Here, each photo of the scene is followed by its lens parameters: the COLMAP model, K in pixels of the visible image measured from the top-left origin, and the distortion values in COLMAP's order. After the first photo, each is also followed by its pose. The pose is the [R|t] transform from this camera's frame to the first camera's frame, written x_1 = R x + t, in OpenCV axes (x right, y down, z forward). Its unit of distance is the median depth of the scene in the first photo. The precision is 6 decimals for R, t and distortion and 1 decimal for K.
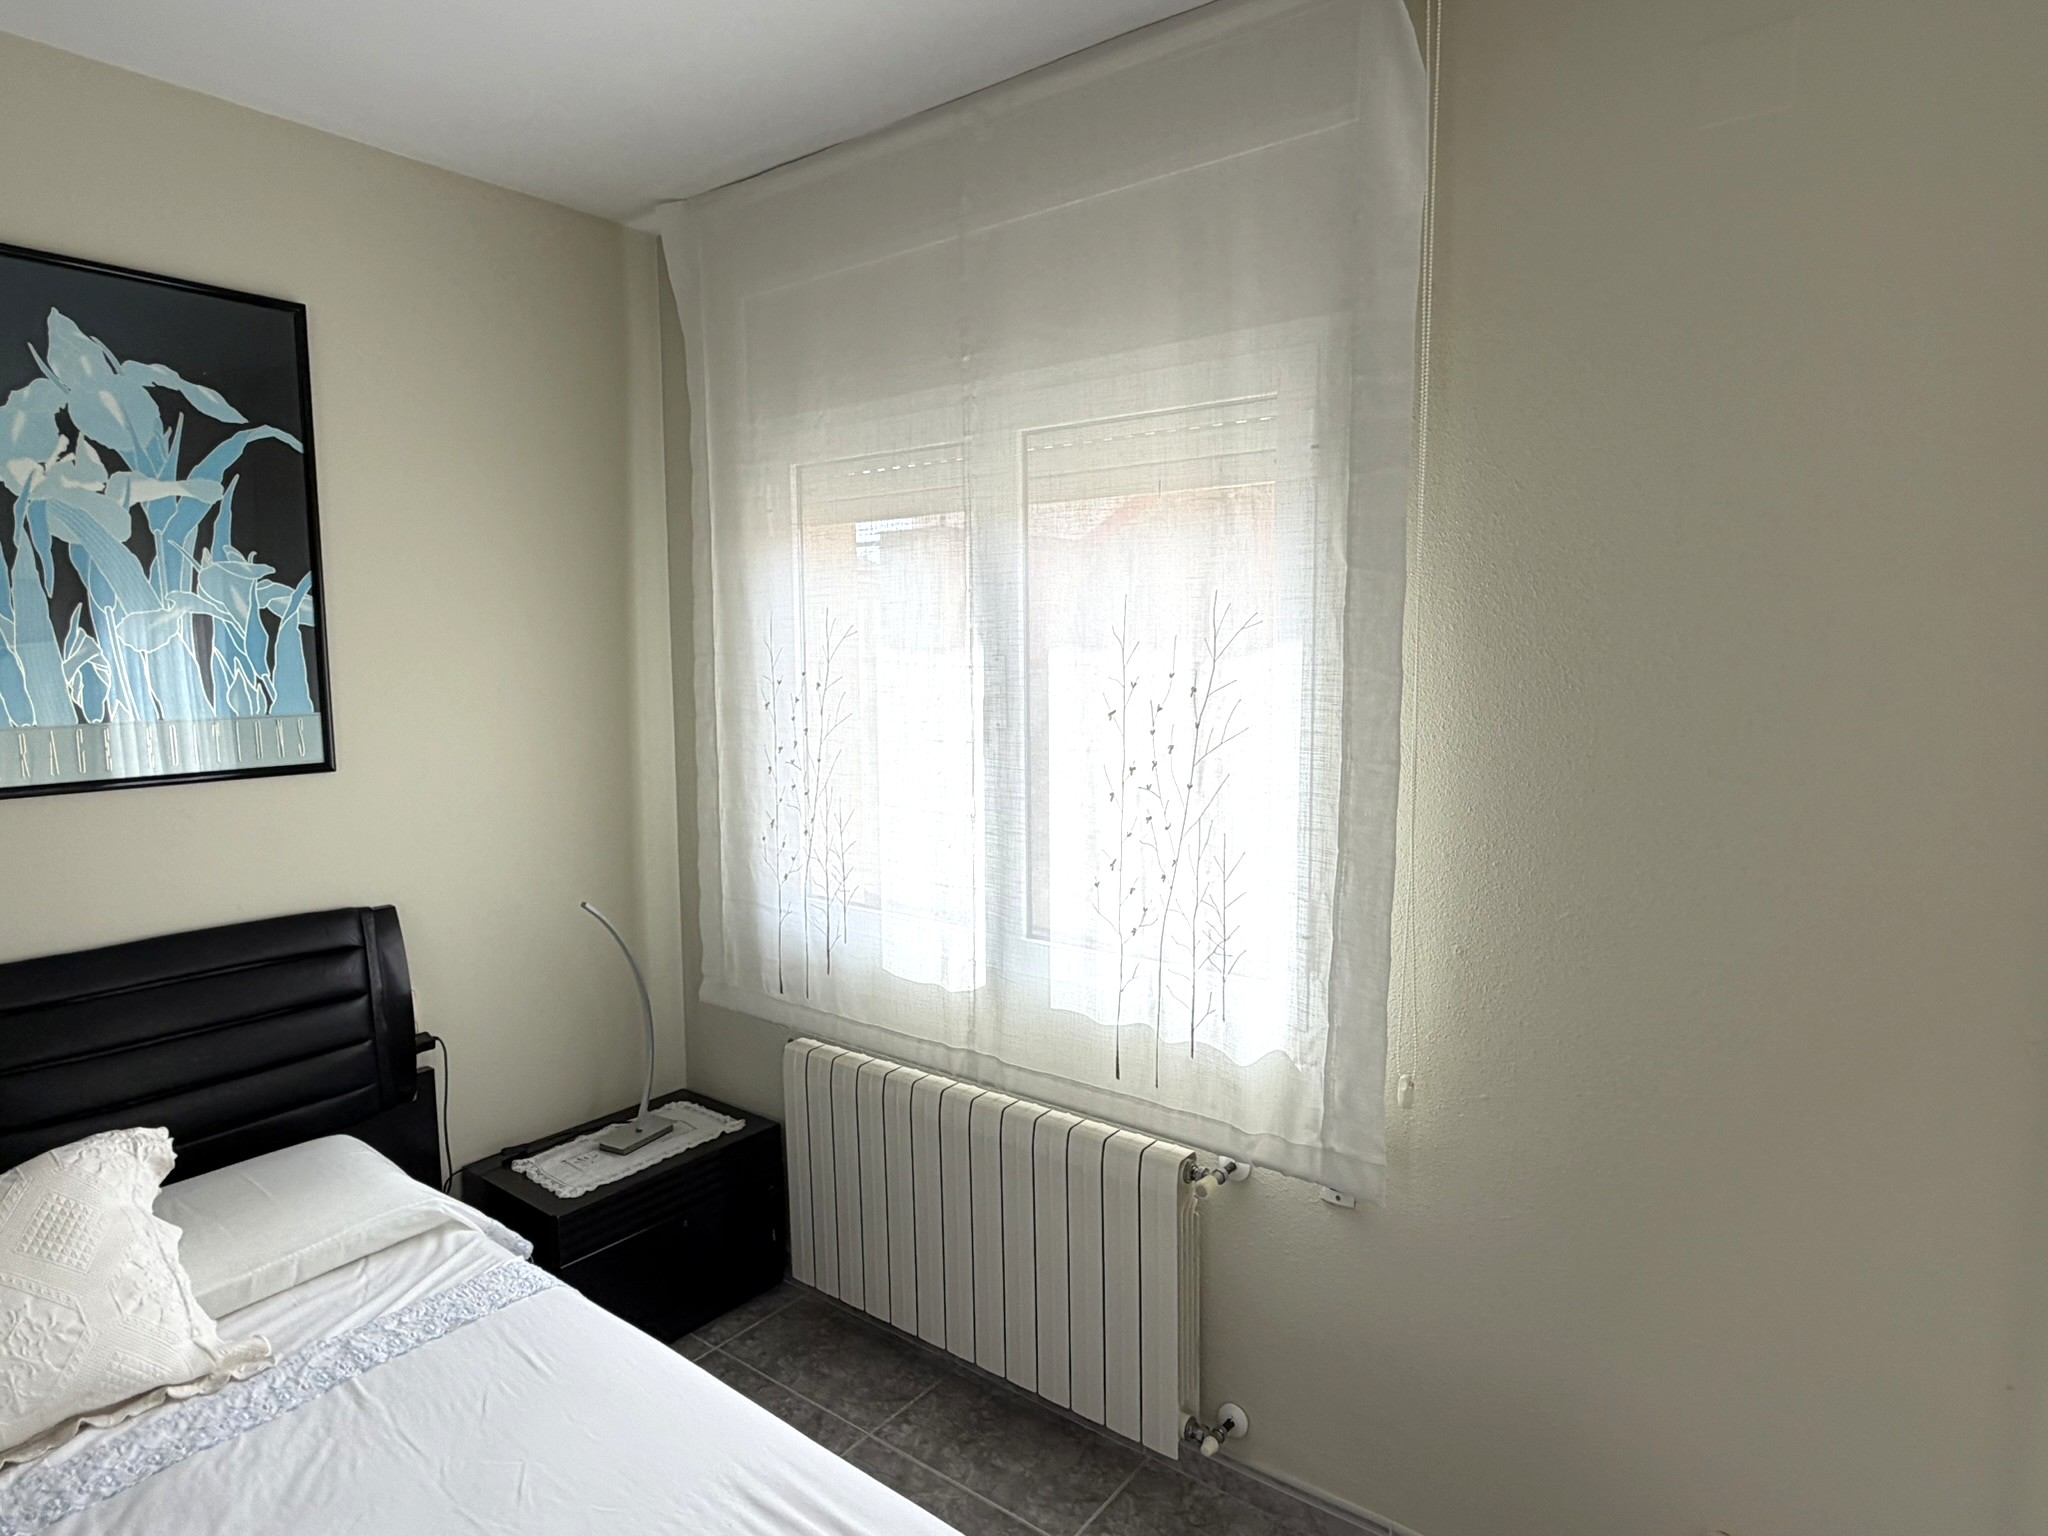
lens RADIAL K [[1167.4, 0, 1025.9], [0, 1167.4, 762.0], [0, 0, 1]] dist [0.006703, -0.001557]
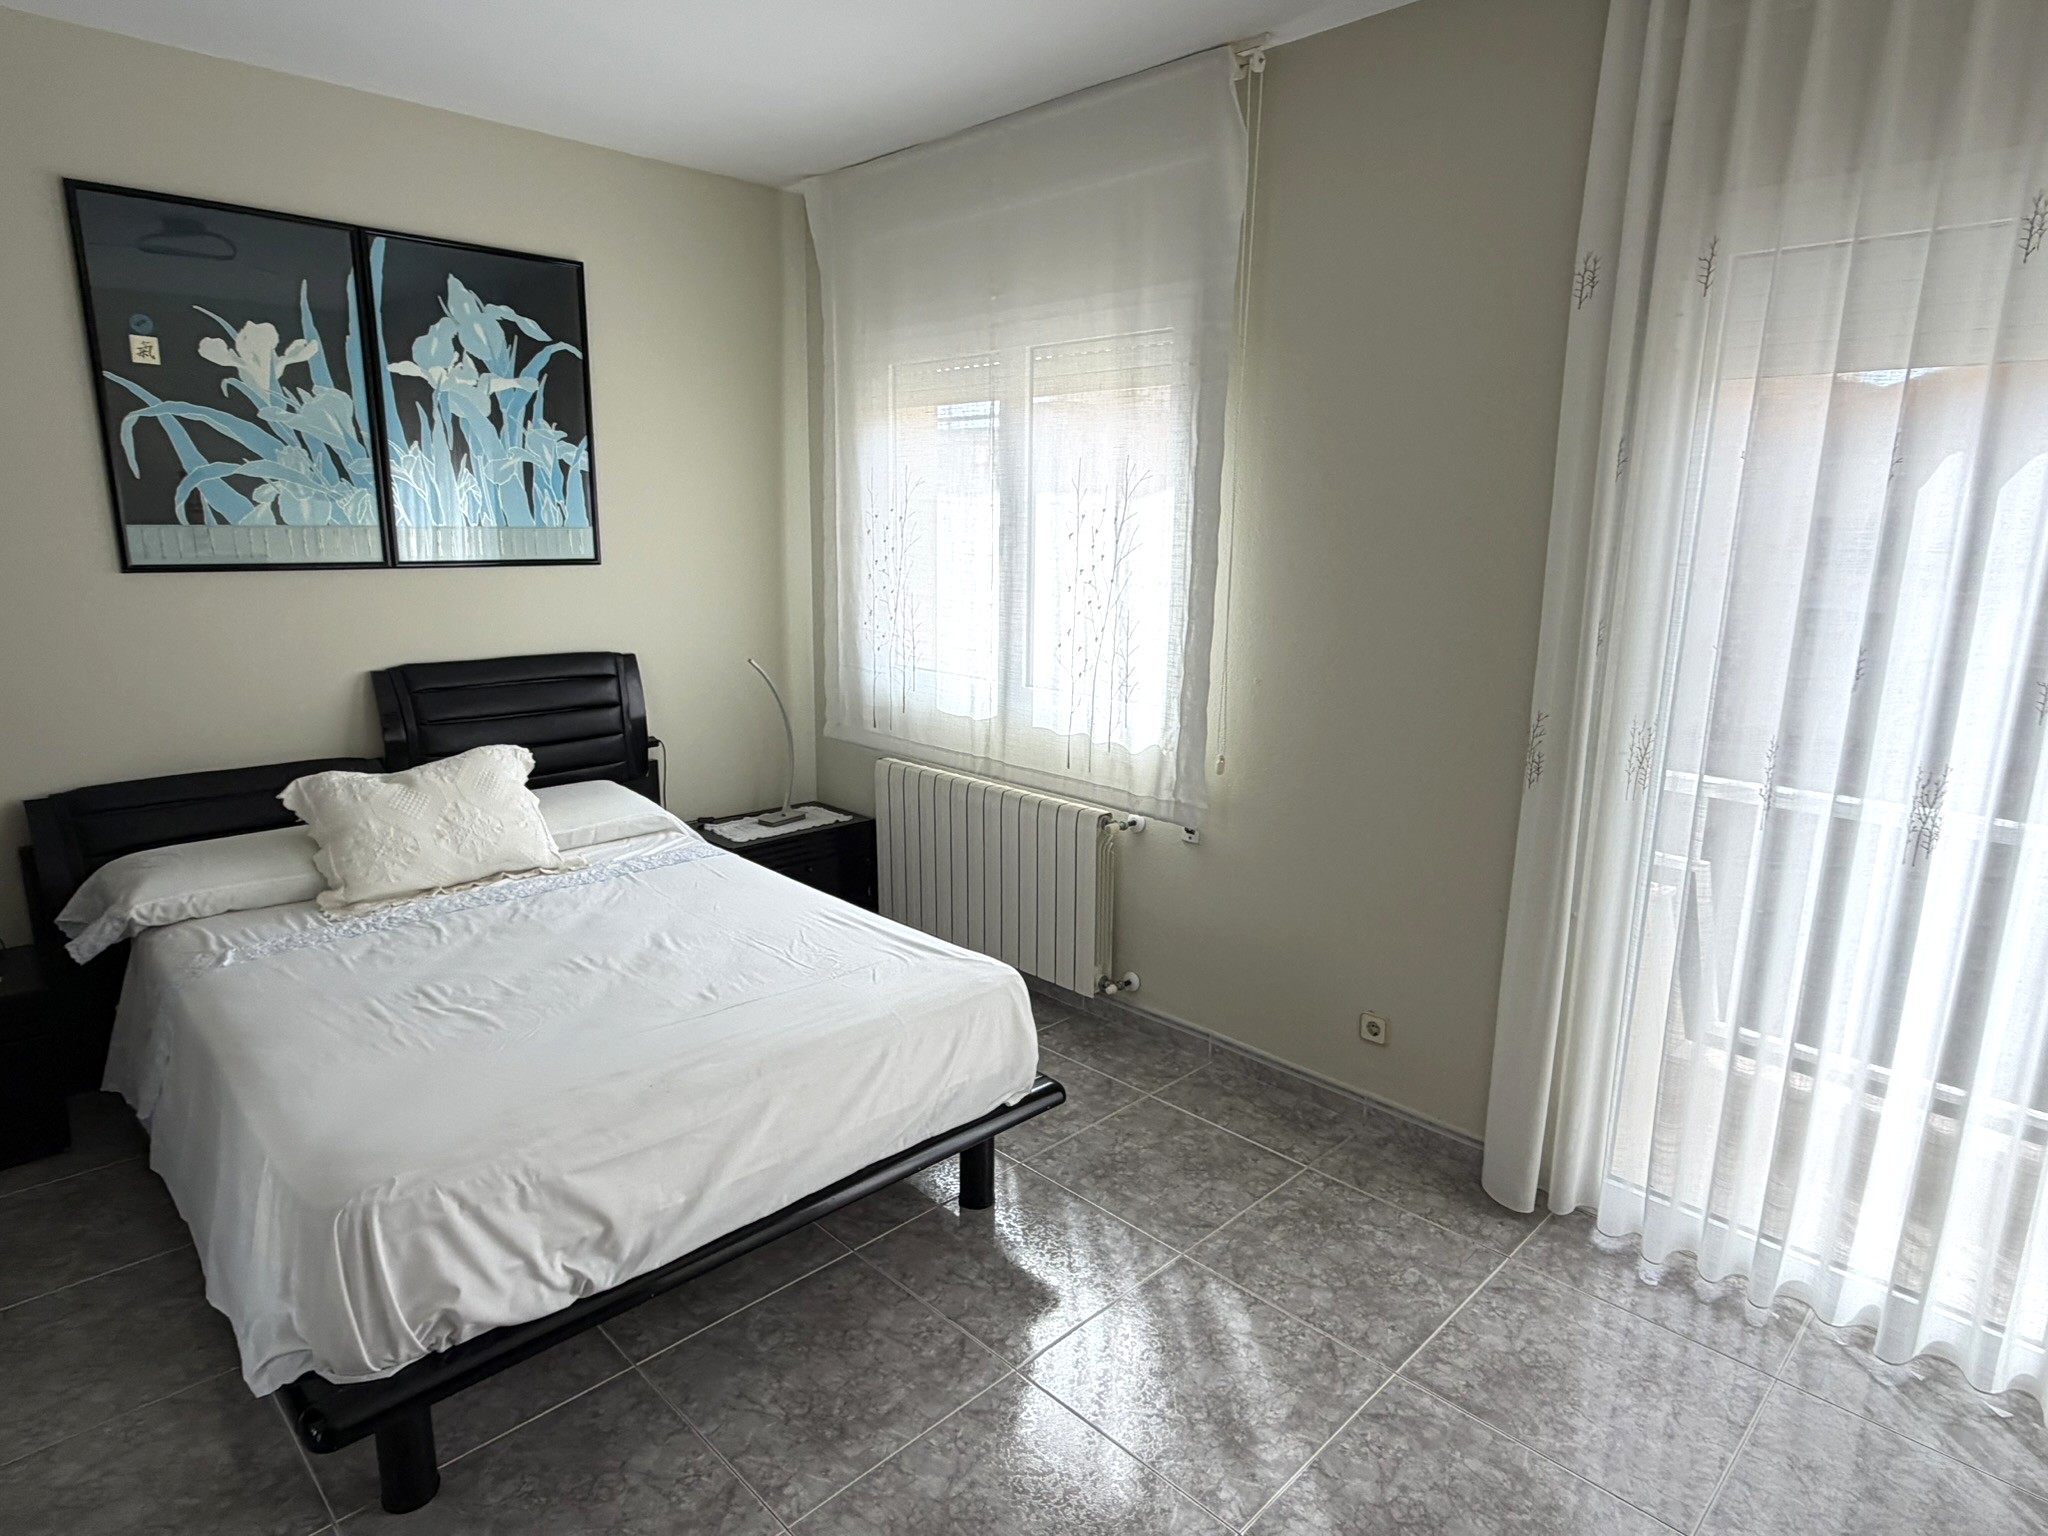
lens RADIAL K [[1167.4, 0, 1021.9], [0, 1167.4, 771.0], [0, 0, 1]] dist [0.006703, -0.001557]
pose [[0.989747, 0.050801, -0.133493, 0.221402], [-0.035505, 0.992781, 0.114566, 0.091127], [0.138349, -0.108651, 0.984406, -0.561531]]
